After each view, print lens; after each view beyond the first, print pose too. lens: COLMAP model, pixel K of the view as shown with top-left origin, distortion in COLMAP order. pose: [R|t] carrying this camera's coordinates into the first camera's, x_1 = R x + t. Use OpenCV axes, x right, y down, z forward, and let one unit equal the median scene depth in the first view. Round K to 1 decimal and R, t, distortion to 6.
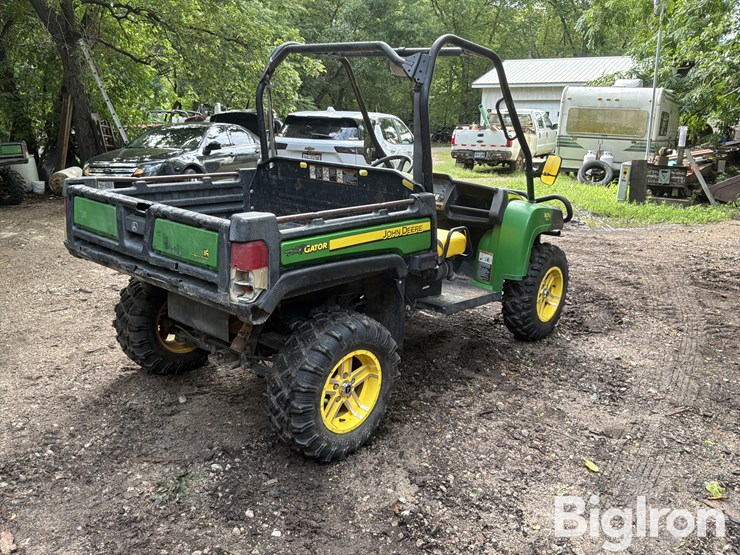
lens RADIAL K [[615.3, 0, 368.7], [0, 615.3, 276.3], [0, 0, 1]] dist [0.126711, -0.253077]
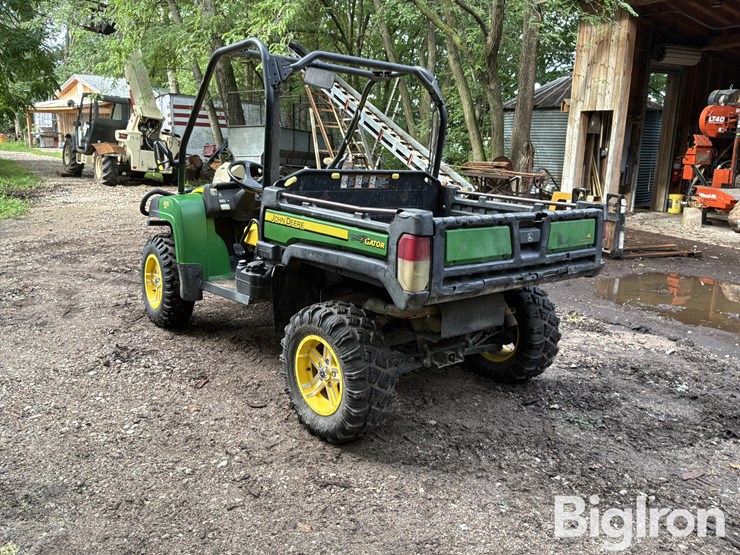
lens RADIAL K [[615.3, 0, 368.7], [0, 615.3, 276.3], [0, 0, 1]] dist [0.126711, -0.253077]
pose [[0.146596, -0.238819, 0.959935, -1.122434], [0.213050, 0.955267, 0.205121, -0.226480], [-0.965981, 0.174445, 0.190919, 0.822508]]
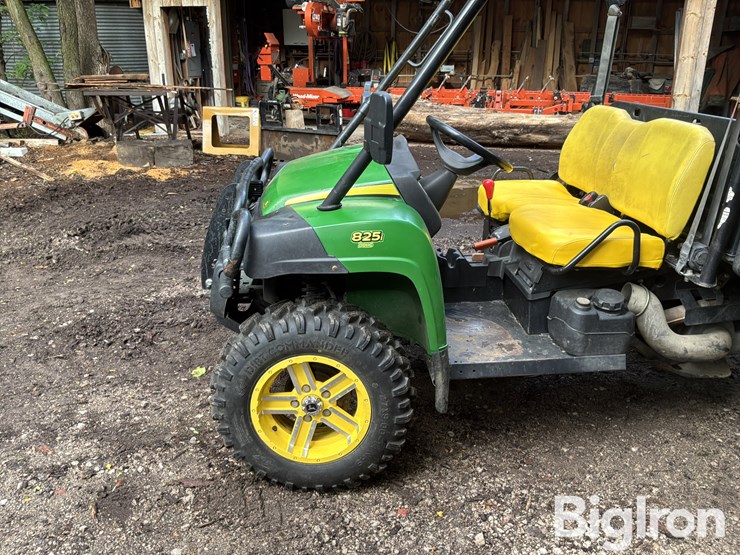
lens RADIAL K [[615.3, 0, 368.7], [0, 615.3, 276.3], [0, 0, 1]] dist [0.126711, -0.253077]
pose [[-0.700623, -0.278122, 0.657096, -0.344466], [0.148576, 0.843857, 0.515588, -0.441024], [-0.697892, 0.458862, -0.549903, 1.714330]]
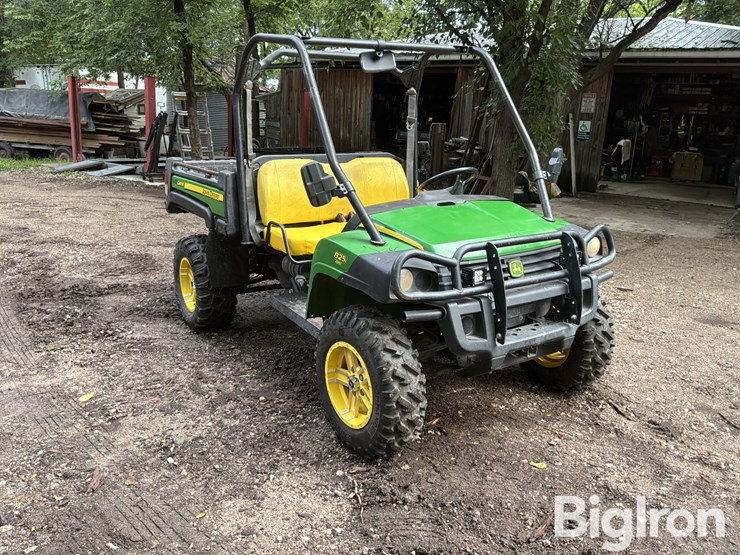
lens RADIAL K [[615.3, 0, 368.7], [0, 615.3, 276.3], [0, 0, 1]] dist [0.126711, -0.253077]
pose [[-0.245733, 0.215648, -0.945046, 1.062188], [-0.280501, 0.917409, 0.282278, -0.320285], [0.927866, 0.334451, -0.164948, 1.329120]]
